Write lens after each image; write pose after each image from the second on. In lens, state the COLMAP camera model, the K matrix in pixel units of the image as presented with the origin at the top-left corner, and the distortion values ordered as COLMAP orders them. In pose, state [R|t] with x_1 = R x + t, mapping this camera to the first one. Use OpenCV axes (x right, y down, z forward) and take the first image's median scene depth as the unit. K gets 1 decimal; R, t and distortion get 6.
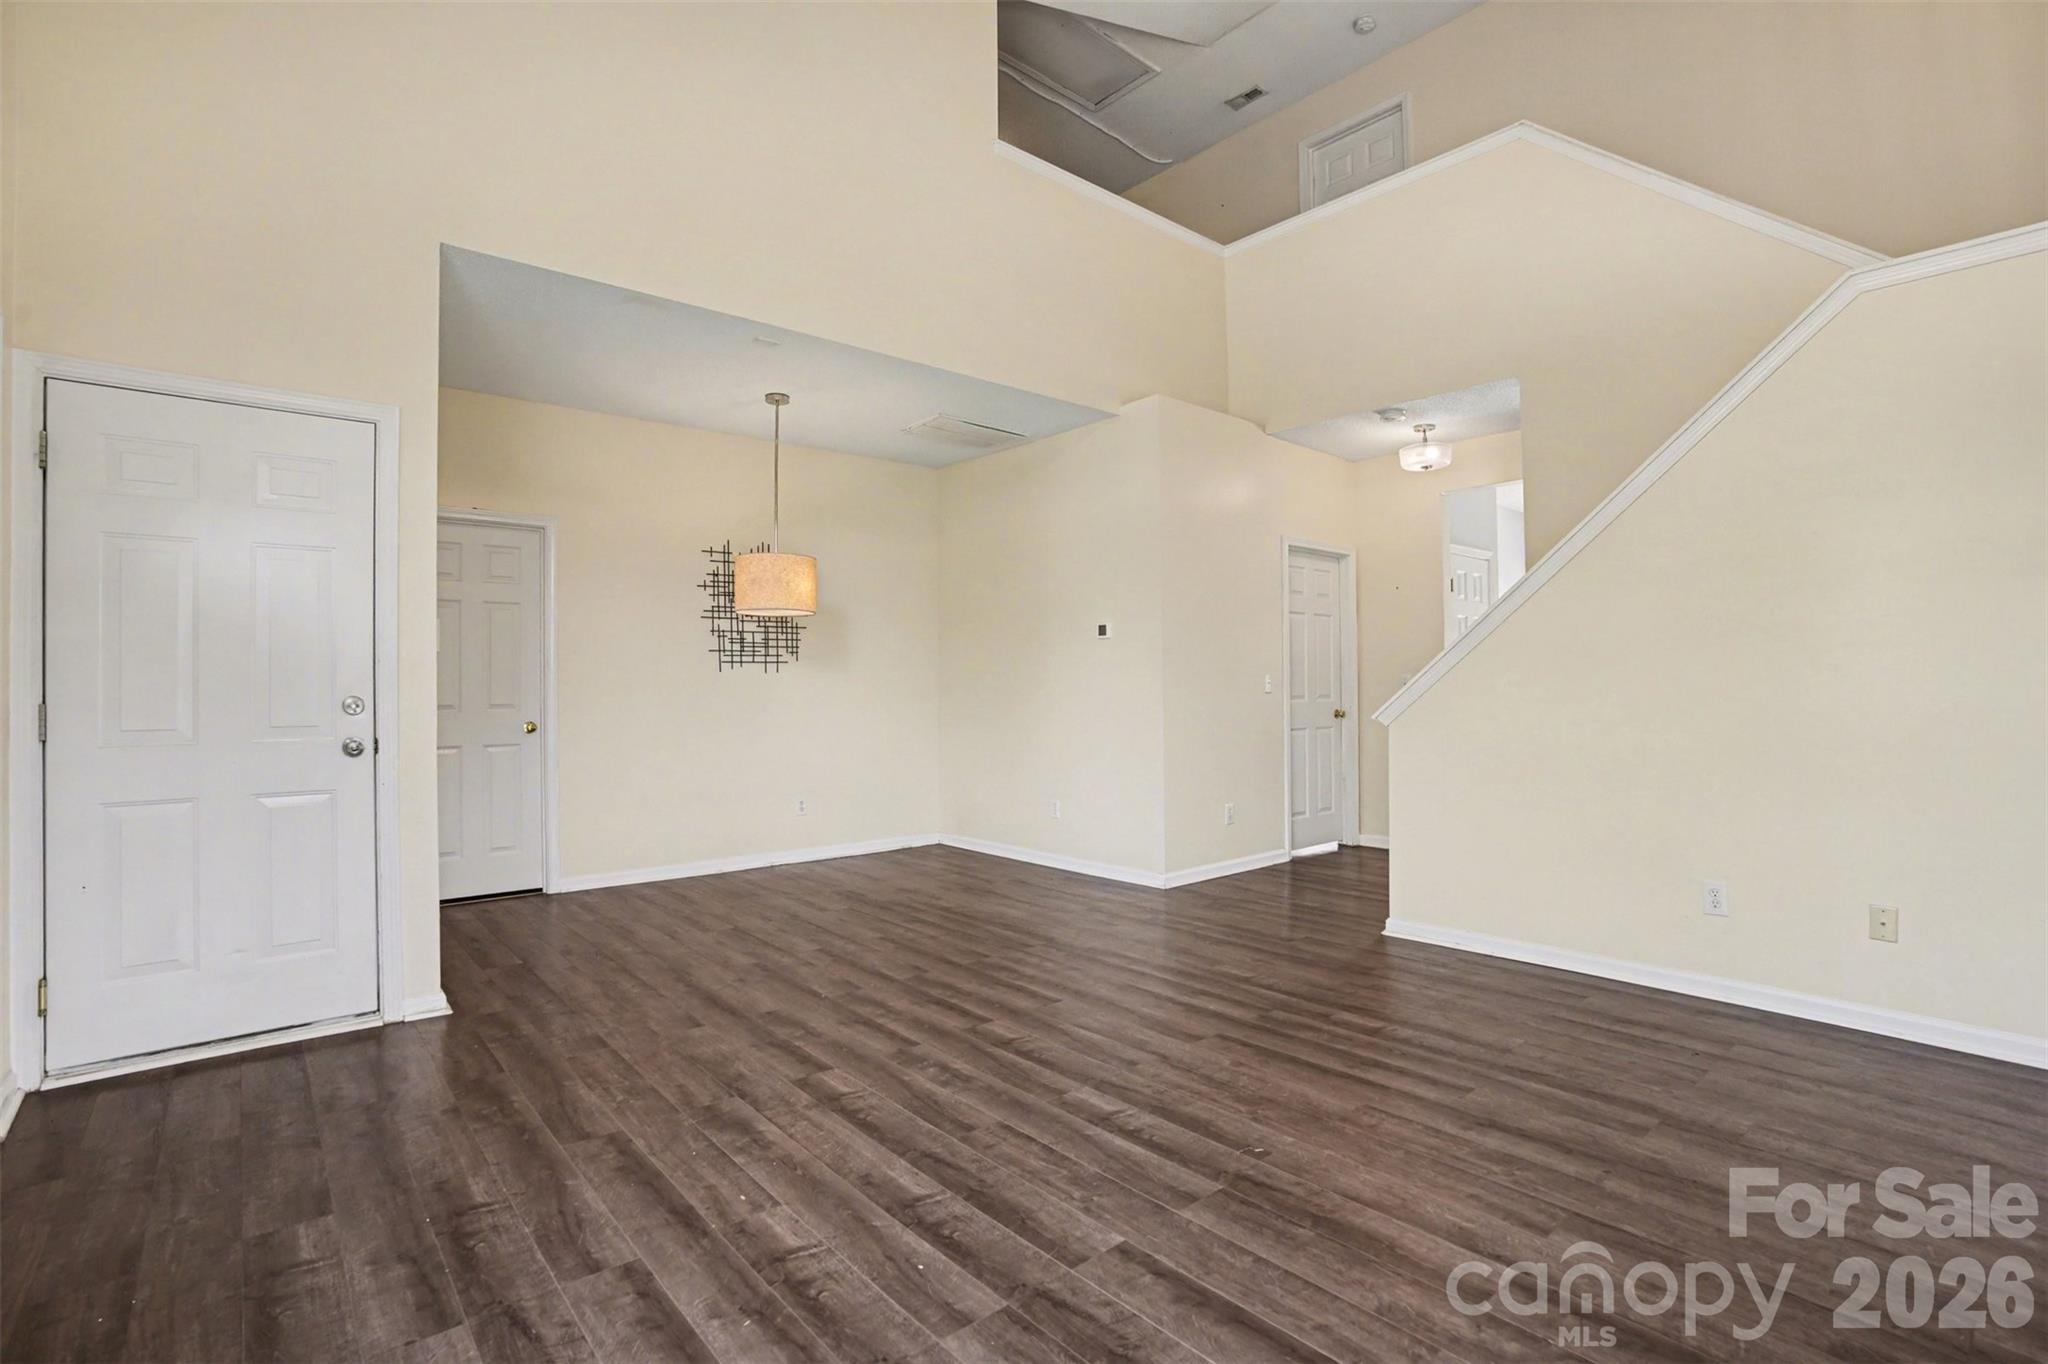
lens RADIAL K [[948.7, 0, 1064.7], [0, 948.7, 680.6], [0, 0, 1]] dist [-0.067948, 0.026400]
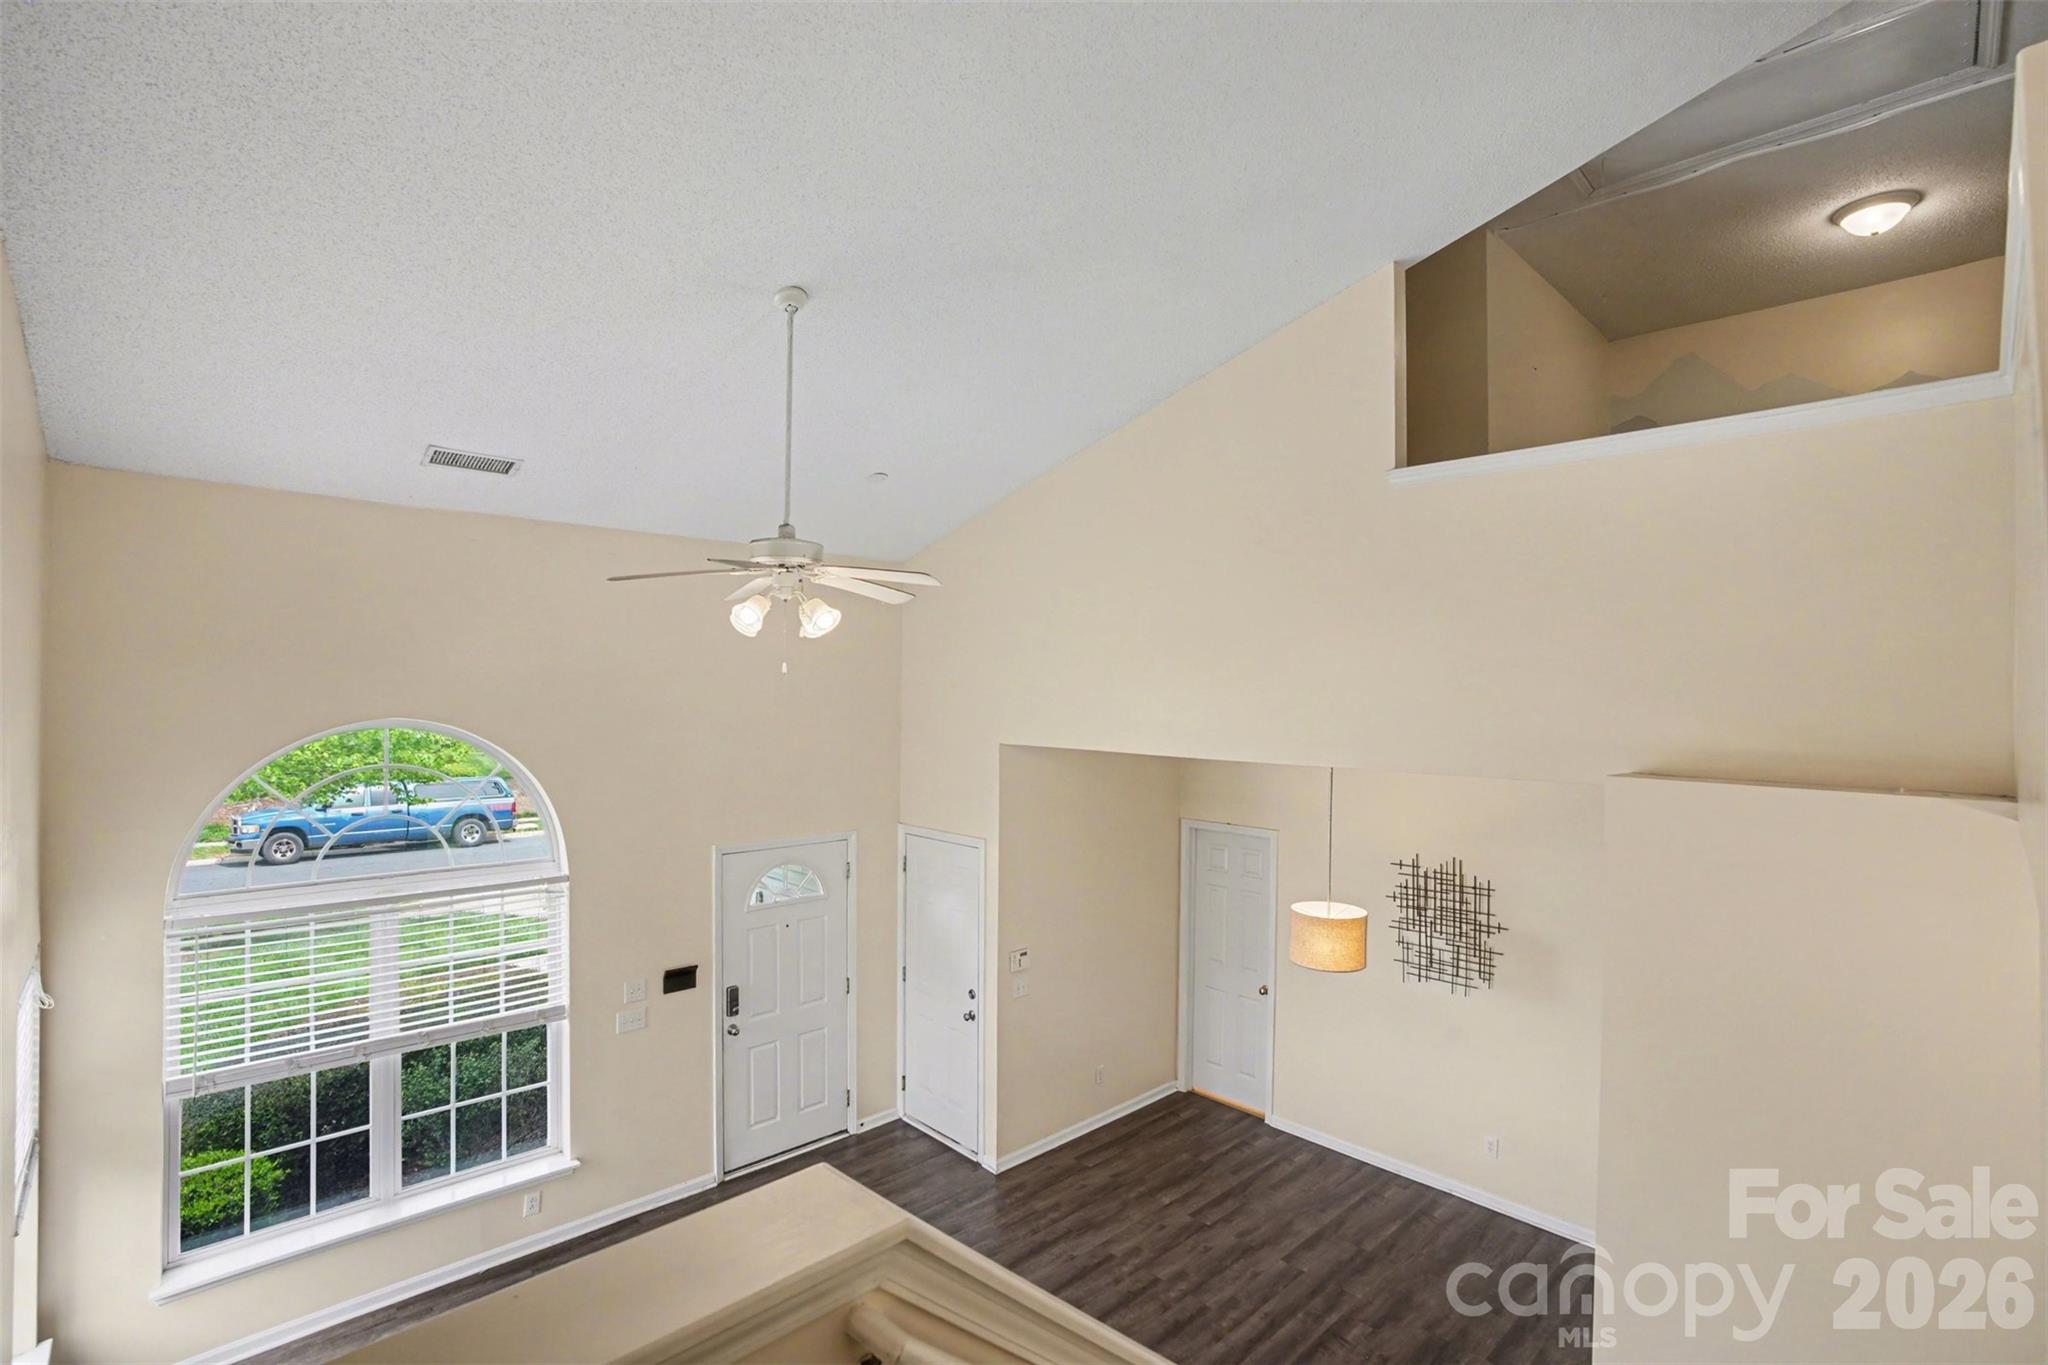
lens RADIAL K [[979.3, 0, 1035.8], [0, 979.3, 674.5], [0, 0, 1]] dist [-0.067973, 0.028915]
pose [[0.020441, 0.005531, -0.999776, 1.147573], [-0.004712, 0.999974, 0.005436, -0.593367], [0.999780, 0.004600, 0.020466, 0.978211]]
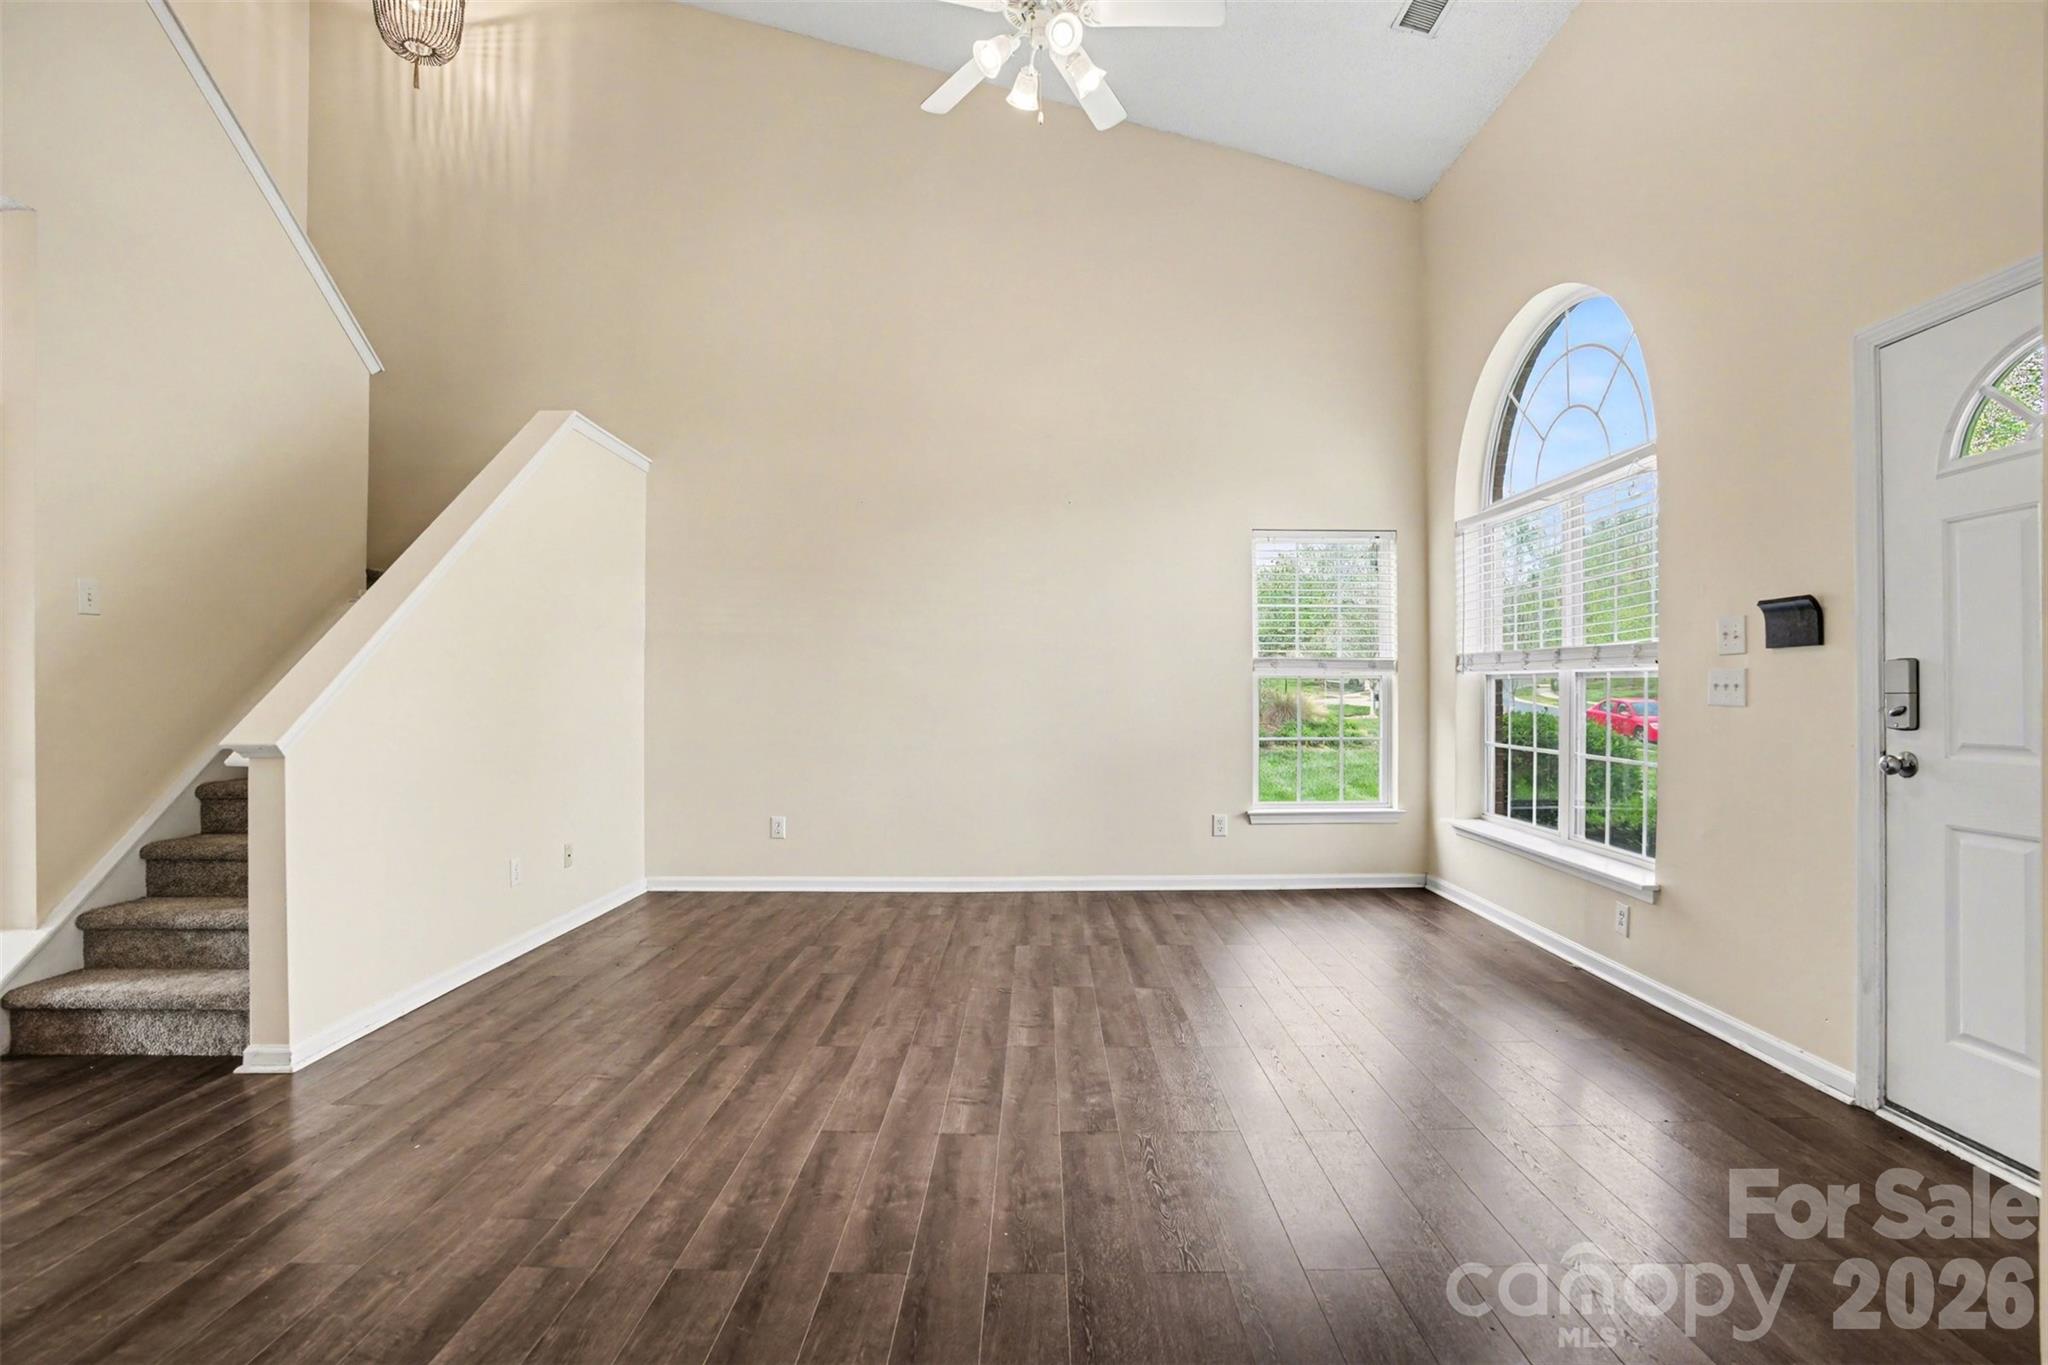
lens RADIAL K [[948.1, 0, 1019.4], [0, 948.1, 693.0], [0, 0, 1]] dist [-0.060064, 0.025427]
pose [[-0.720100, 0.005554, 0.693848, -0.610311], [0.003232, 0.999984, -0.004650, 0.012092], [-0.693863, -0.001106, -0.720106, 1.424185]]
